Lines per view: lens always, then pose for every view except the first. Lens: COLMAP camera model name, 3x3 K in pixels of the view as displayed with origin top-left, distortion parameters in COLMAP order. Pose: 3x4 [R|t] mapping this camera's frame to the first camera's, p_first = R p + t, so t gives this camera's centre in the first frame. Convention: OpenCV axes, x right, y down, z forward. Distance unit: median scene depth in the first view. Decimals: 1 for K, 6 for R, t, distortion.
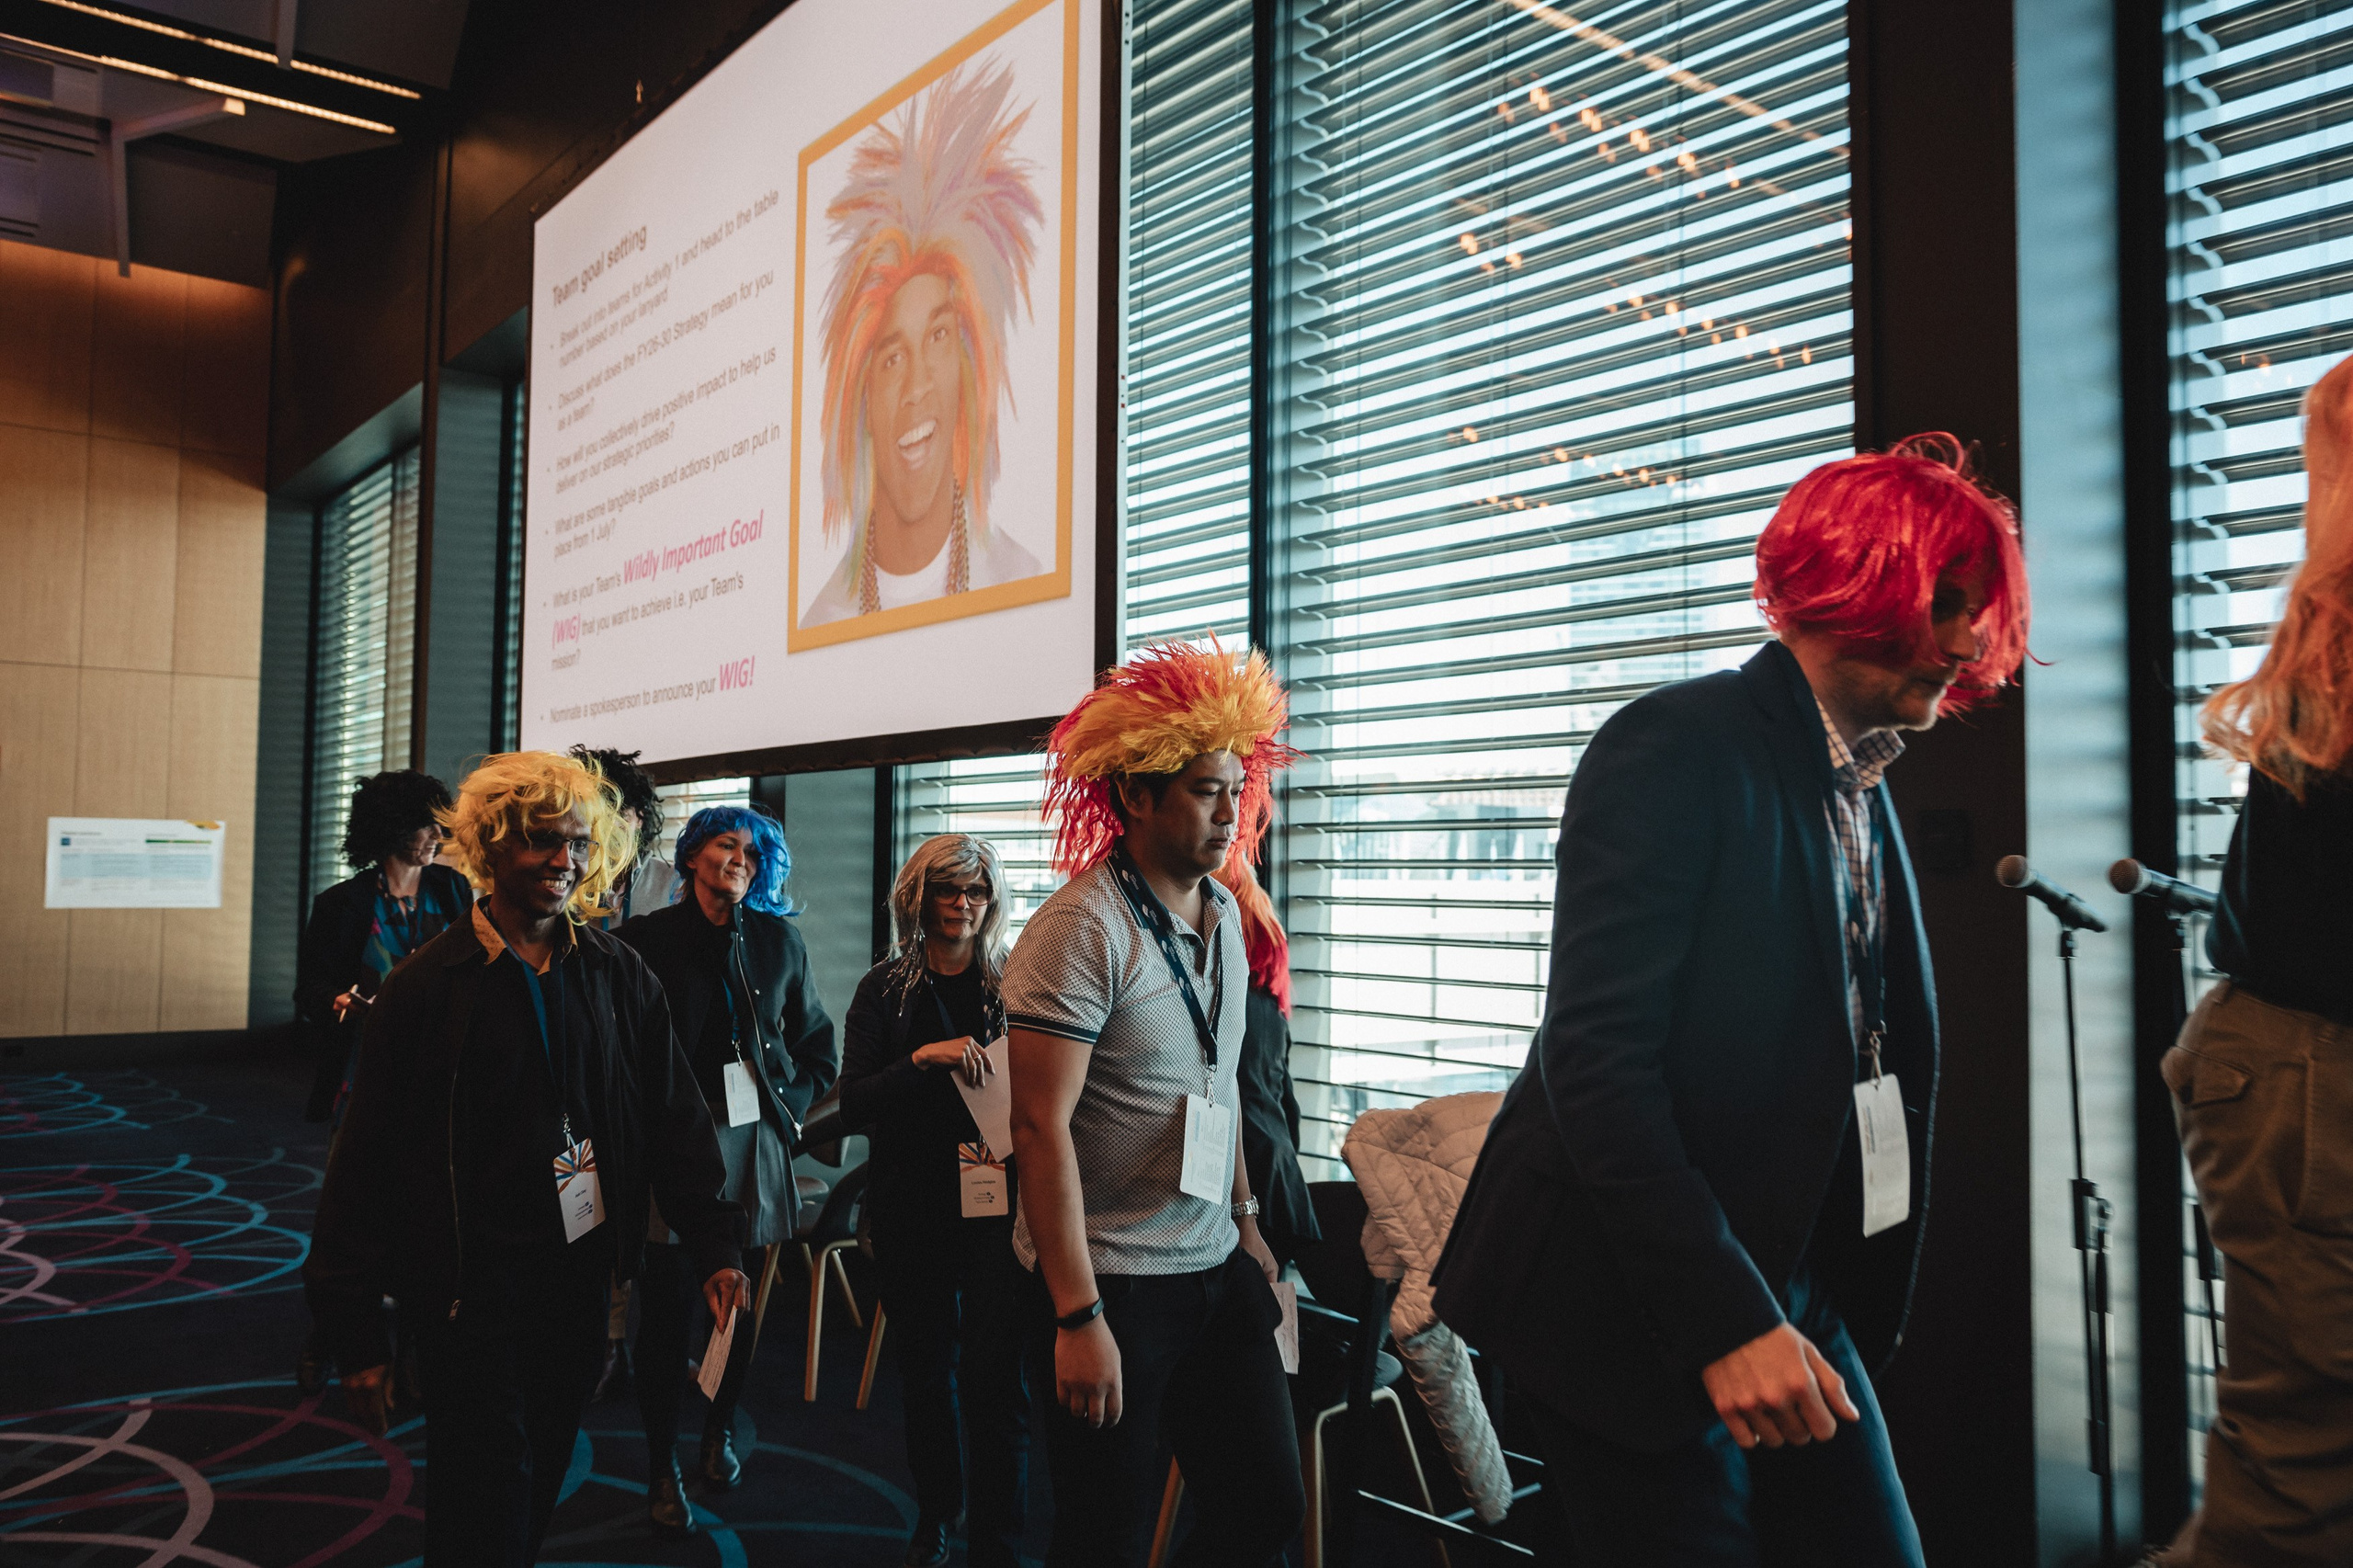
lens RADIAL K [[1813.7, 0, 1176.5], [0, 1813.7, 784.0], [0, 0, 1]] dist [-0.008302, -0.001187]
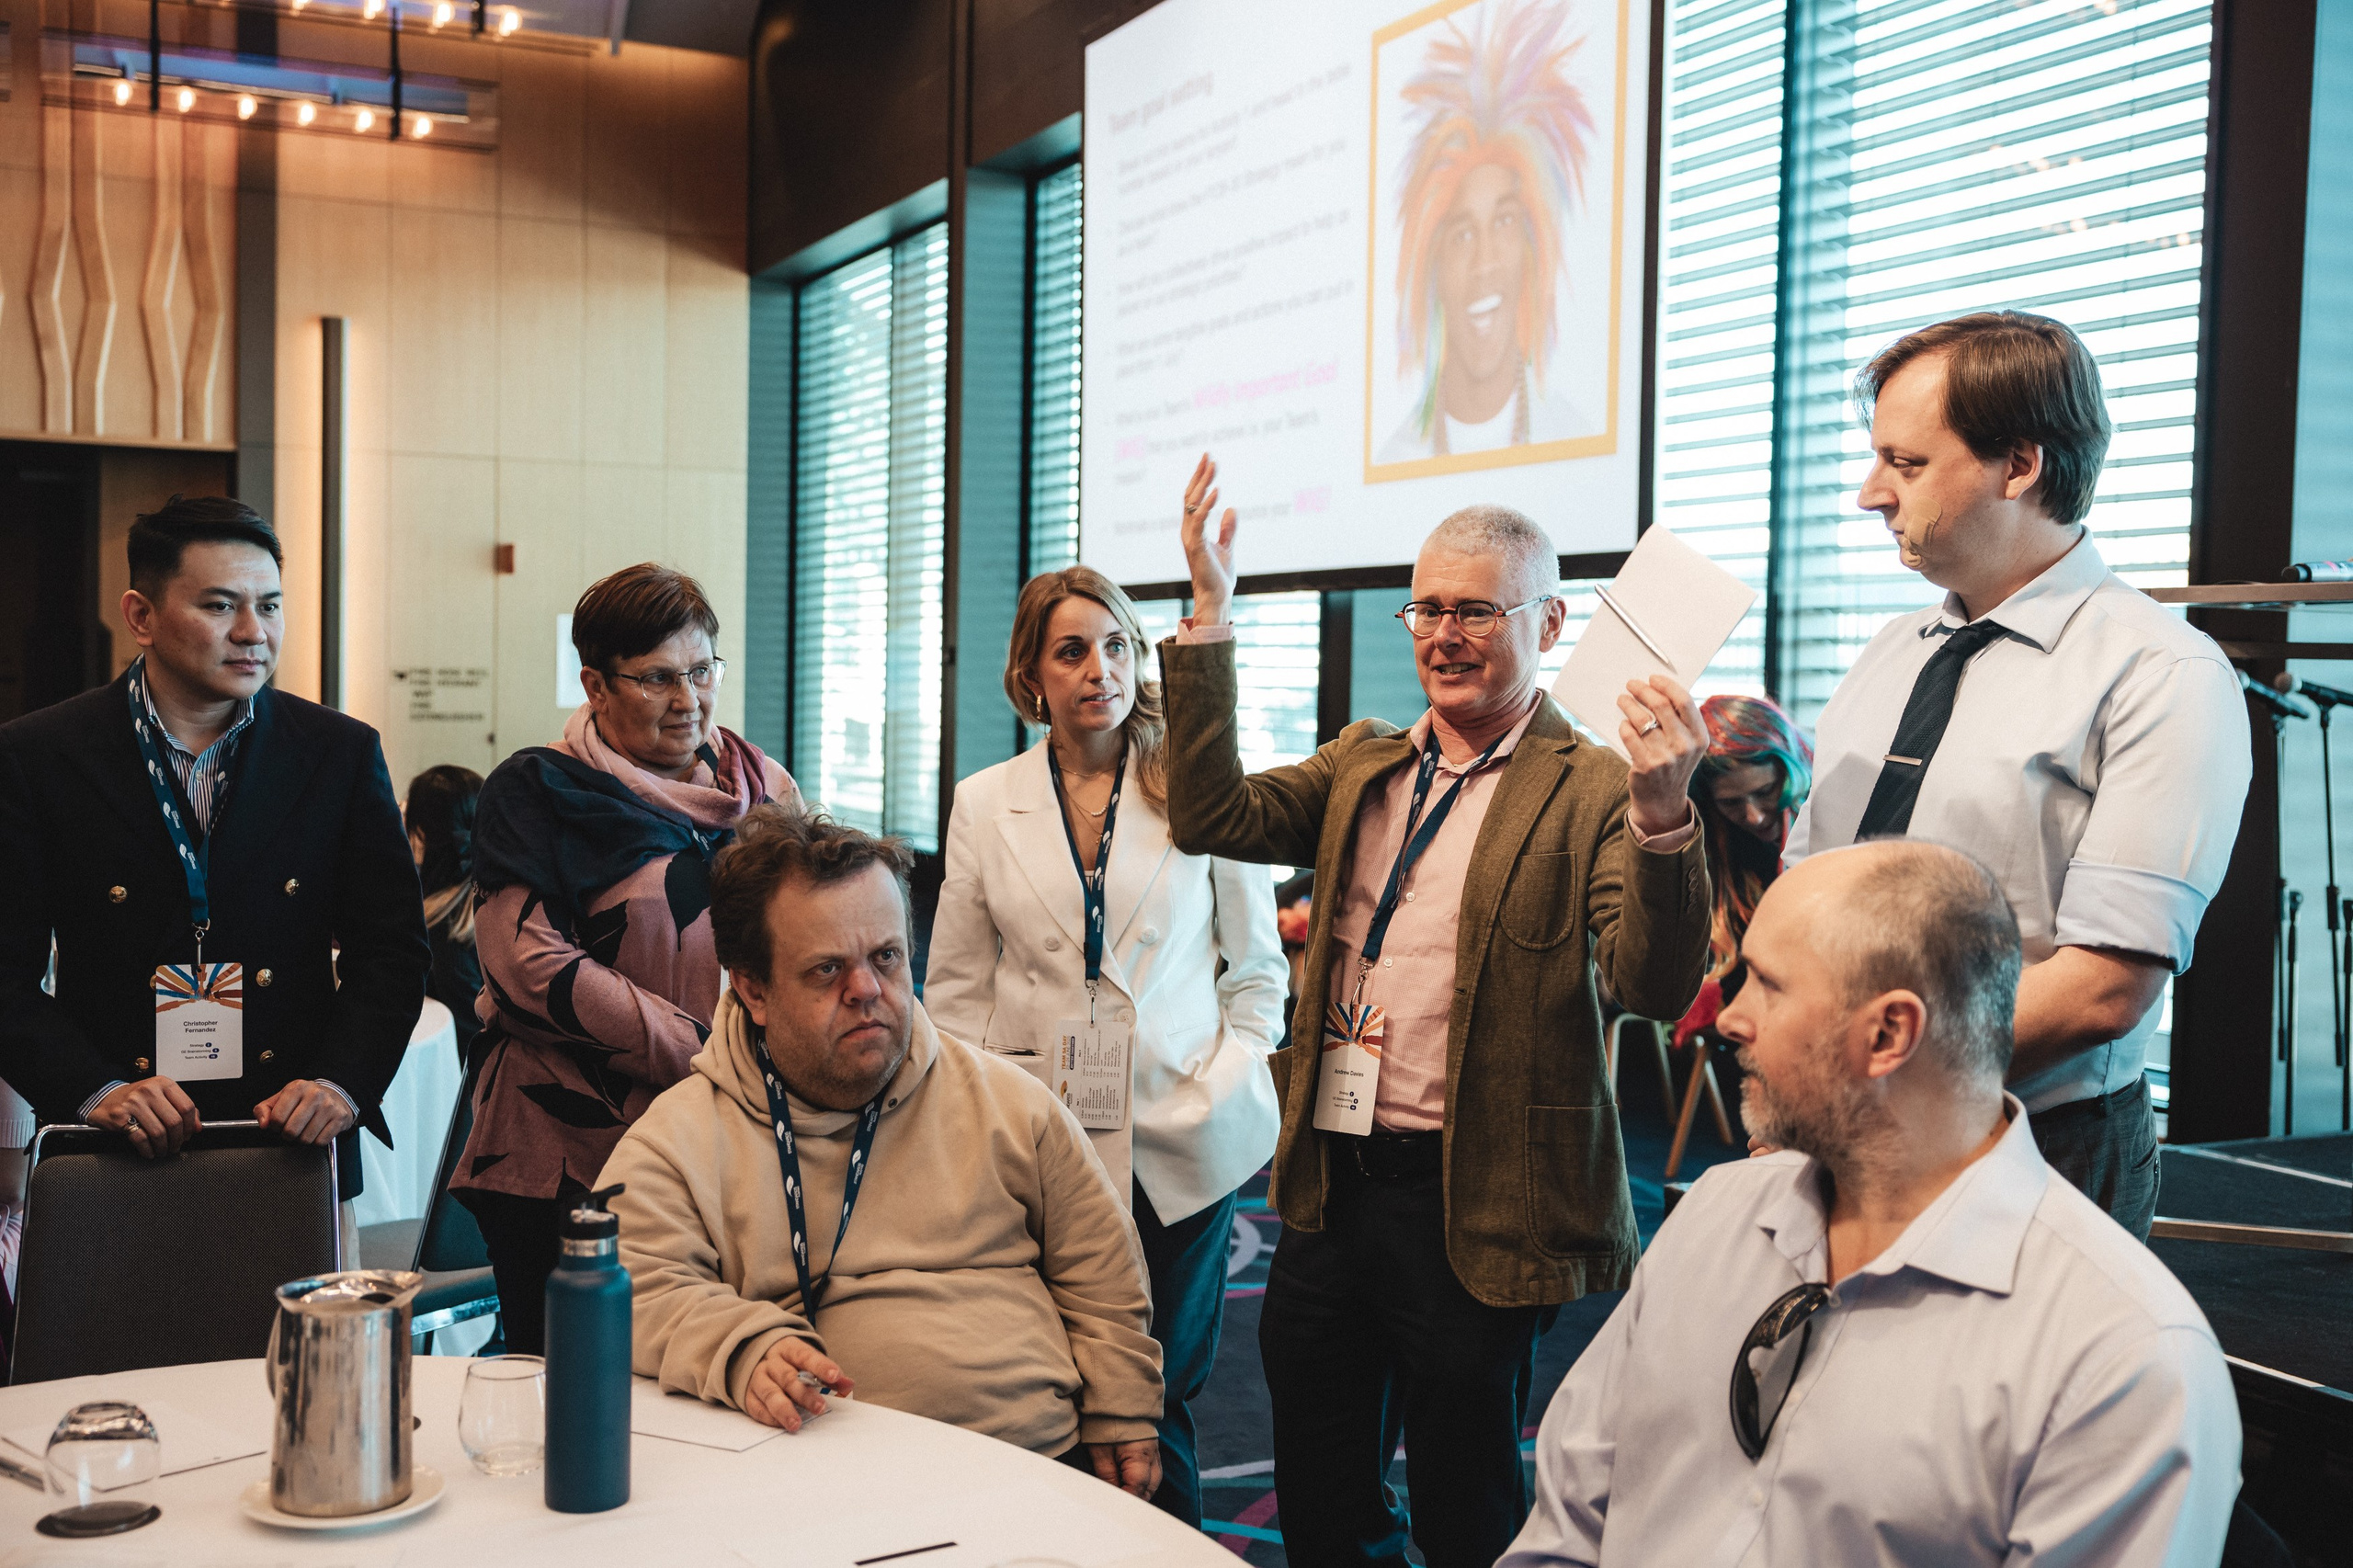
lens RADIAL K [[2431.1, 0, 1176.5], [0, 2431.1, 784.0], [0, 0, 1]] dist [-0.005213, 0.002620]
pose [[0.975601, 0.018165, -0.218800, 0.010421], [0.002049, 0.995775, 0.091805, -0.022224], [0.219543, -0.090013, 0.971441, -0.484966]]
